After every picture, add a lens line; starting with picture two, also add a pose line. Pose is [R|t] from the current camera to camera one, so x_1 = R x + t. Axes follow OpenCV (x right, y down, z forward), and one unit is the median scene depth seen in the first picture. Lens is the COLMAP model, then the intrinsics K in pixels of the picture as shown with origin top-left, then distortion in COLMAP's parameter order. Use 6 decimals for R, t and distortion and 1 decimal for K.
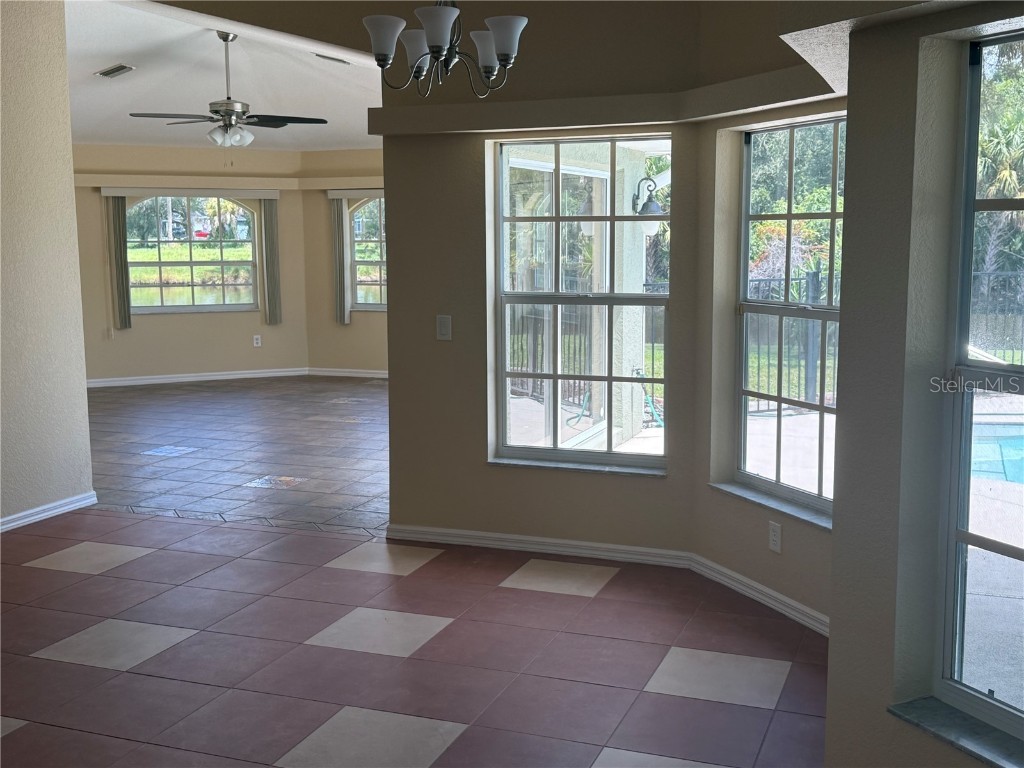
lens RADIAL K [[1127.9, 0, 516.2], [0, 1127.9, 385.4], [0, 0, 1]] dist [0.091953, 0.000000]
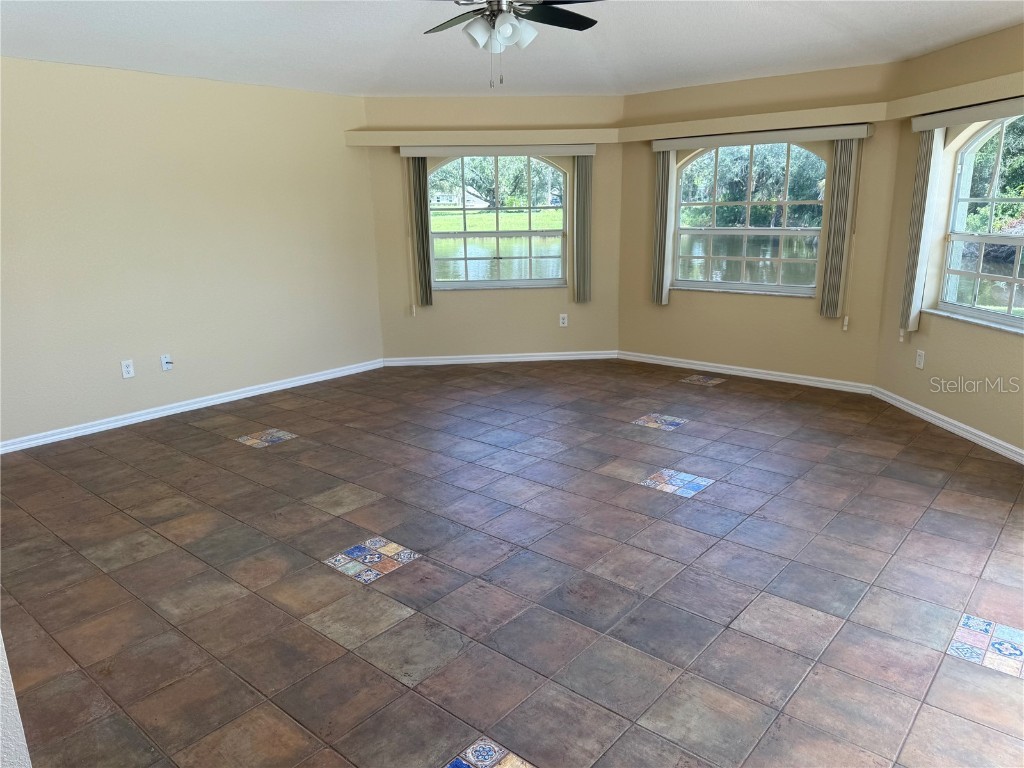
lens RADIAL K [[717.3, 0, 520.4], [0, 717.3, 404.6], [0, 0, 1]] dist [0.065144, -0.085560]
pose [[0.943866, 0.080577, -0.320350, -0.073388], [-0.033923, 0.988310, 0.148637, -0.058373], [0.328582, -0.129426, 0.935566, 0.453272]]
